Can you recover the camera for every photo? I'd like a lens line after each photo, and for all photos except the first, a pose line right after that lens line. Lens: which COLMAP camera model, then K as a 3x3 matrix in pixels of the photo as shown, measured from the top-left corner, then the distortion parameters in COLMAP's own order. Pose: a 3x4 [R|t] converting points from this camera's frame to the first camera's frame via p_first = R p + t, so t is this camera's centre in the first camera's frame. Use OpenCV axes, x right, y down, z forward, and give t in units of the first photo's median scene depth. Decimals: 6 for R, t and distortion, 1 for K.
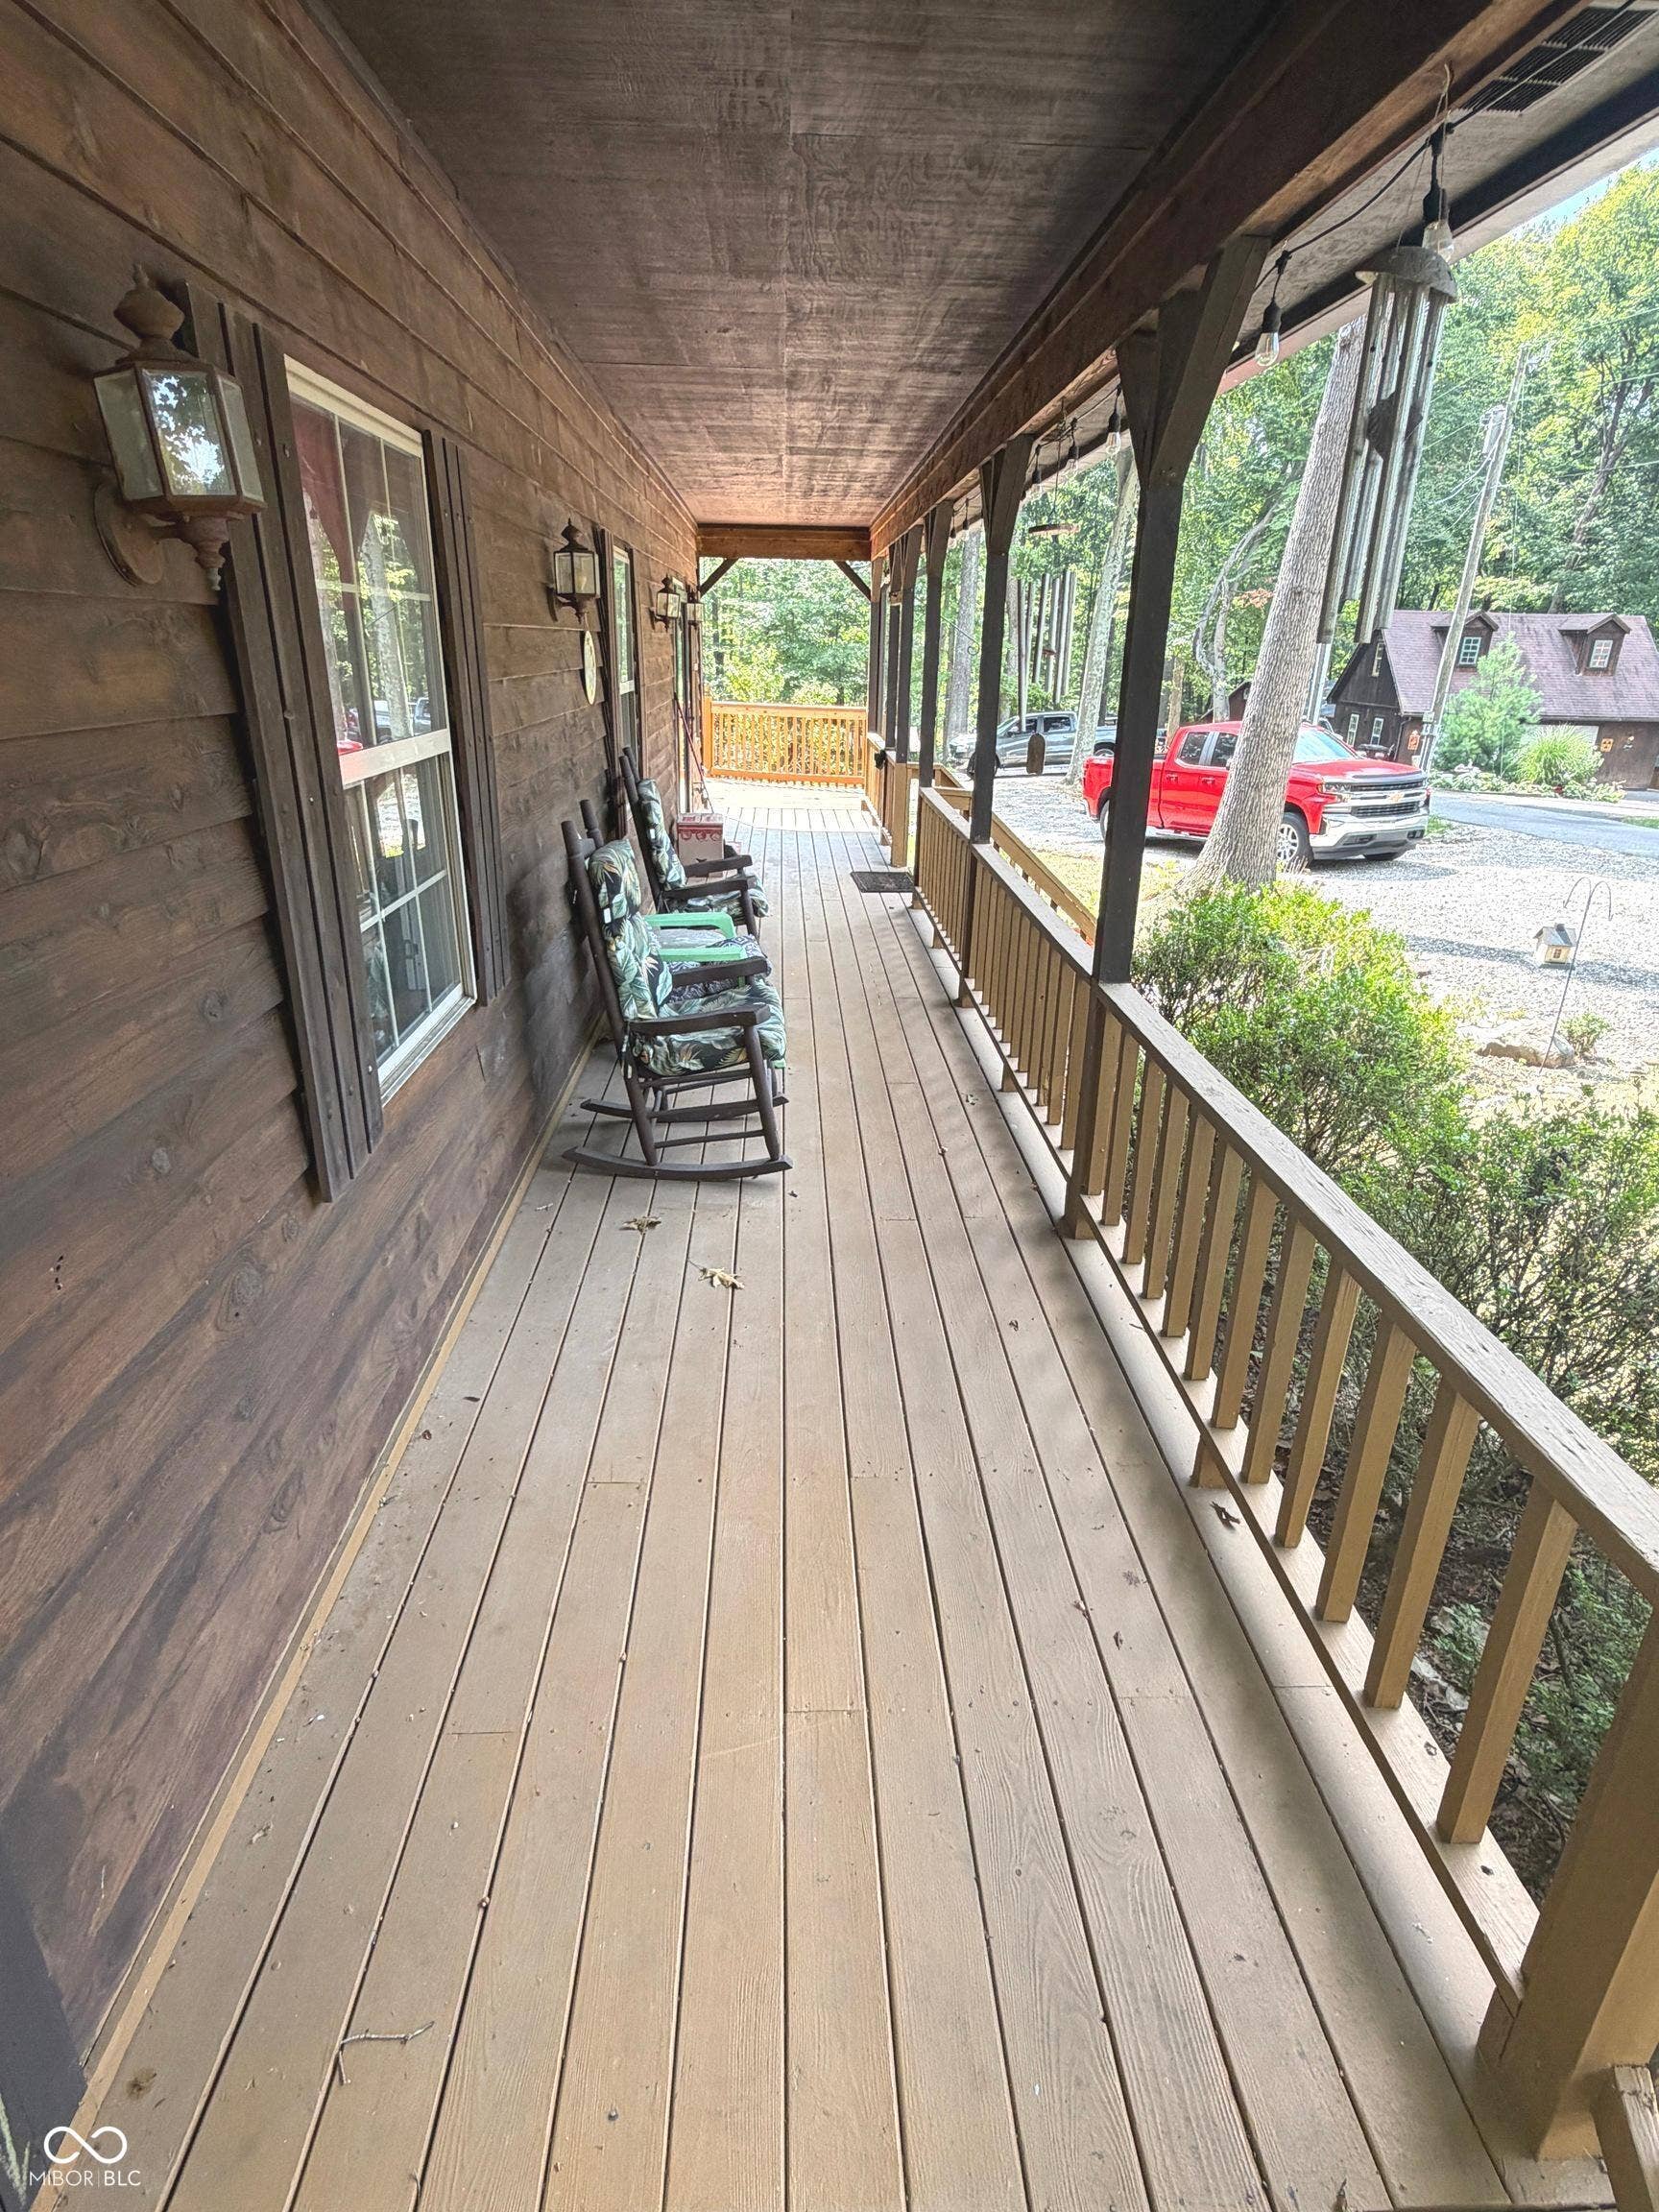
lens RADIAL K [[1160.0, 0, 829.5], [0, 1160.0, 1106.0], [0, 0, 1]] dist [-0.003360, -0.001887]
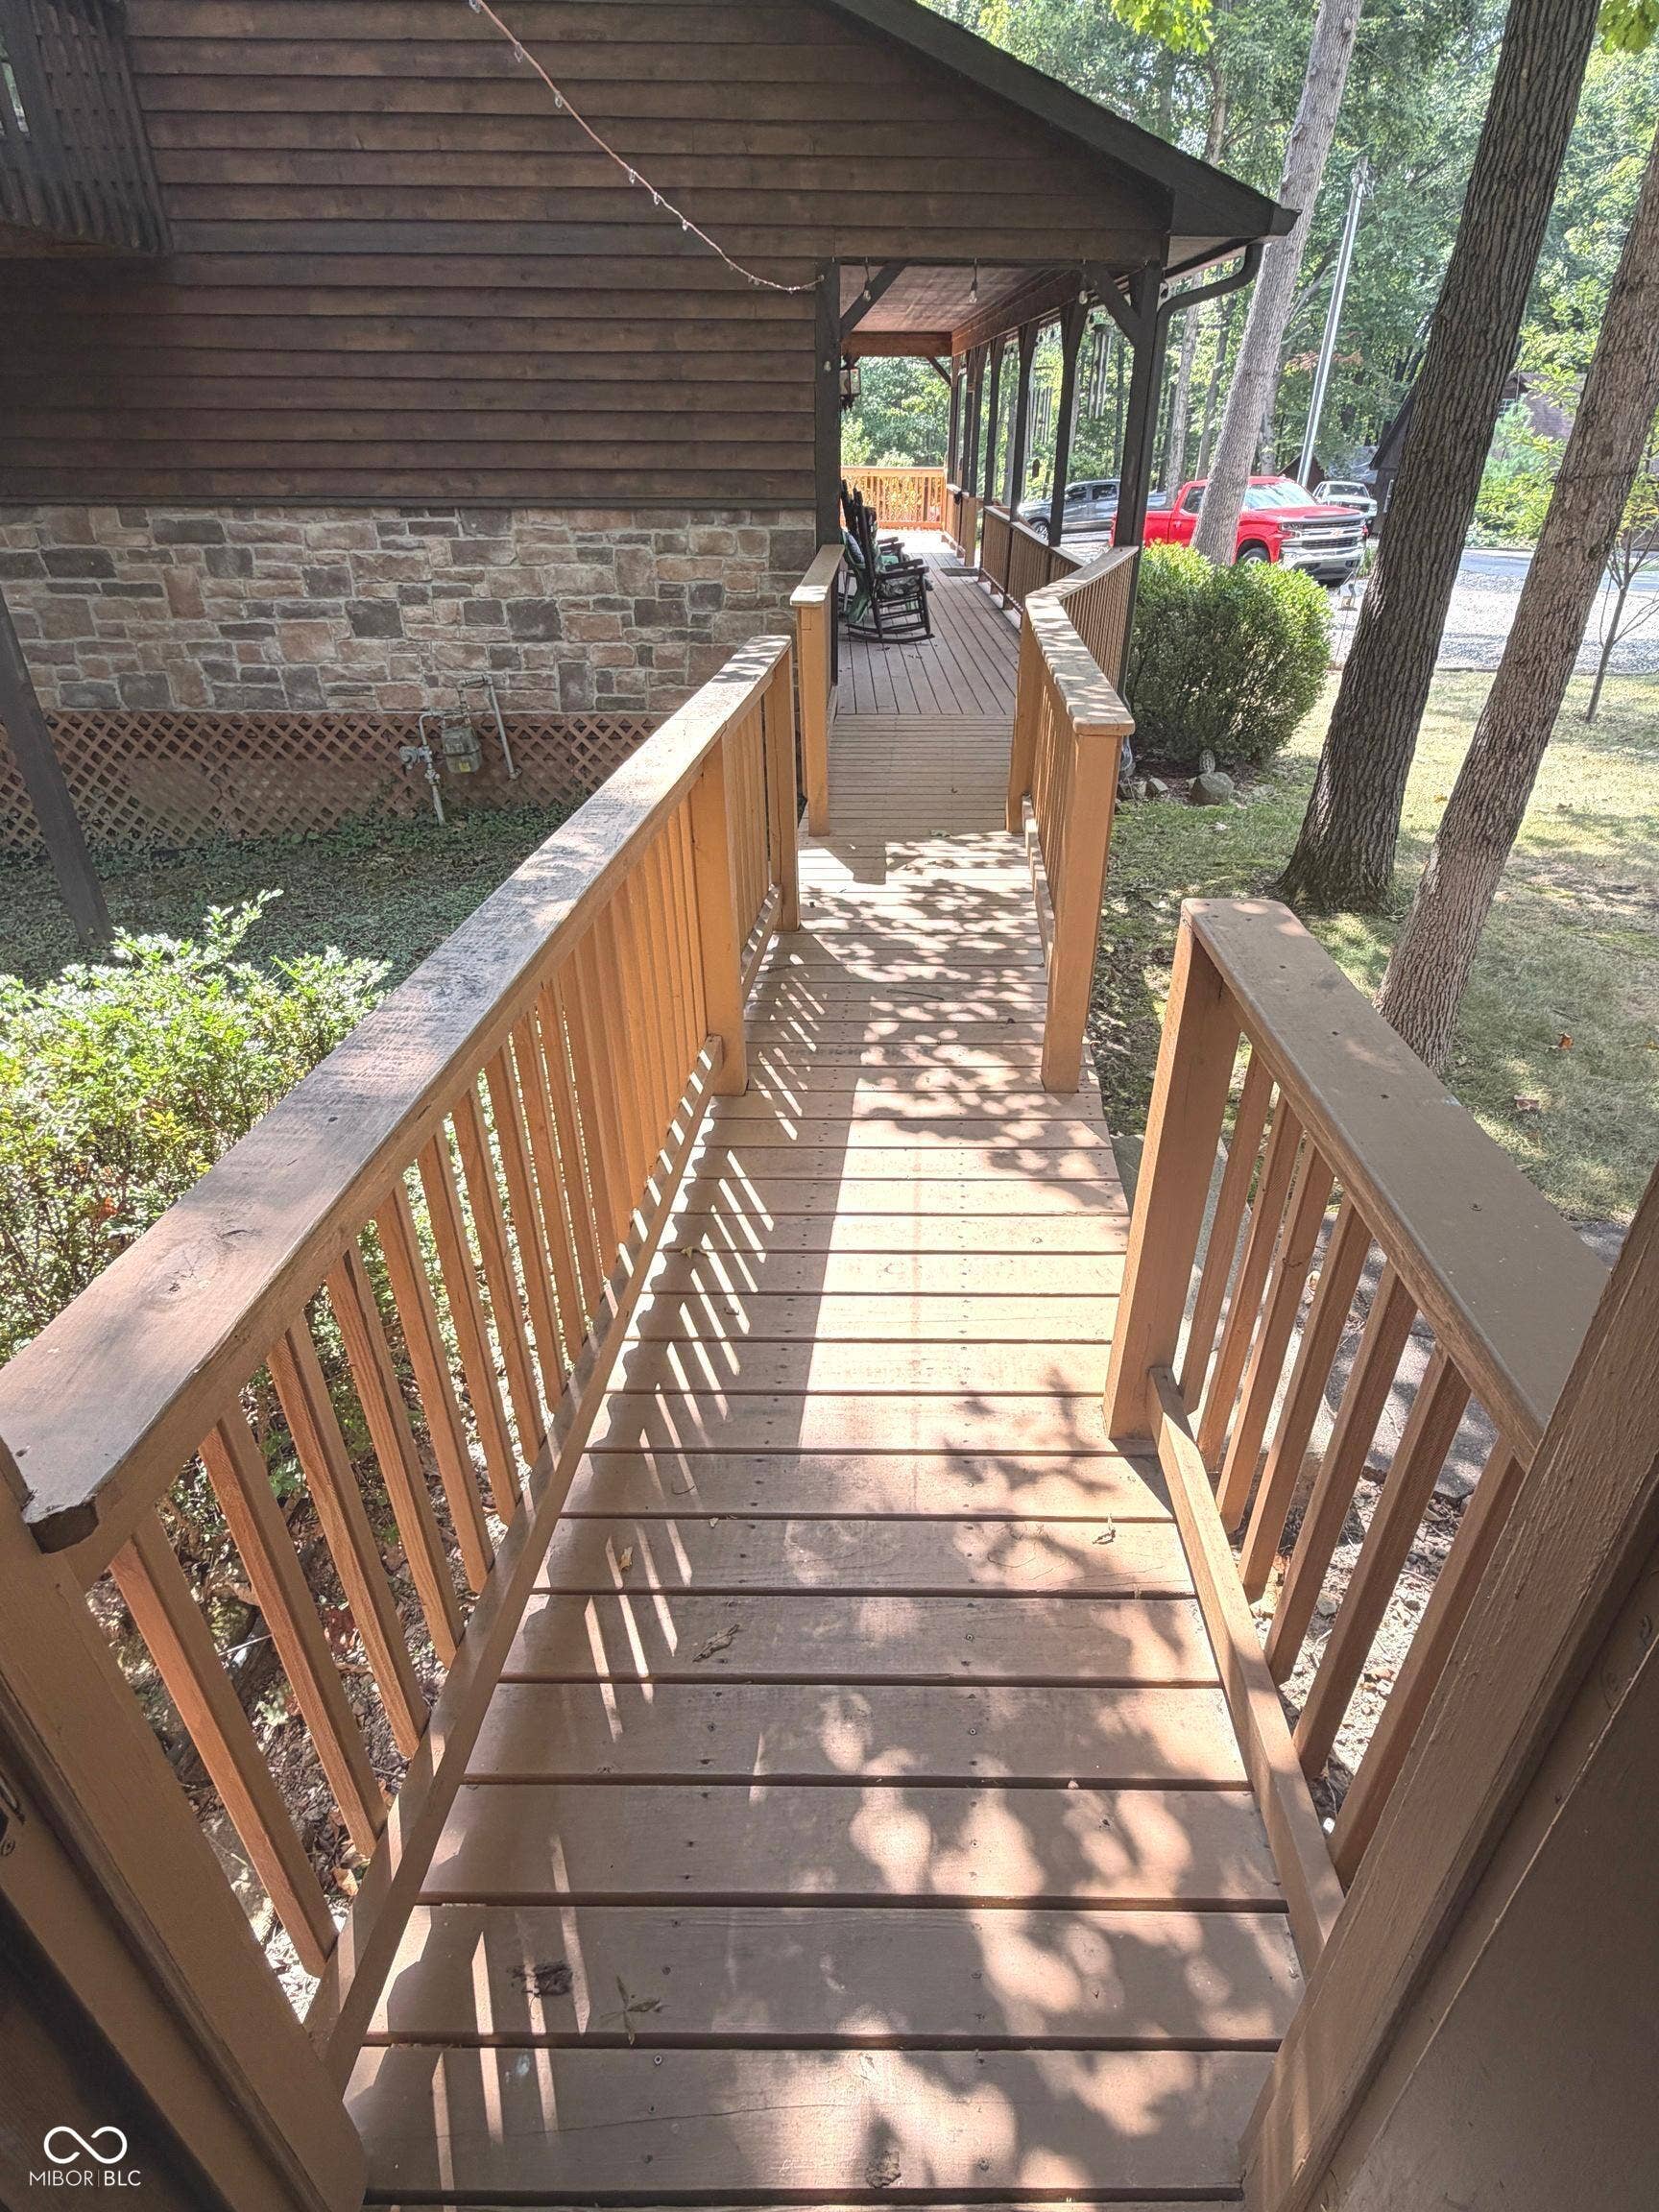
lens RADIAL K [[1160.0, 0, 829.5], [0, 1160.0, 1106.0], [0, 0, 1]] dist [-0.003360, -0.001887]
pose [[0.999119, 0.004687, -0.041702, -0.054027], [0.001903, 0.987661, 0.156598, 0.237532], [0.041921, -0.156539, 0.986782, -0.604831]]
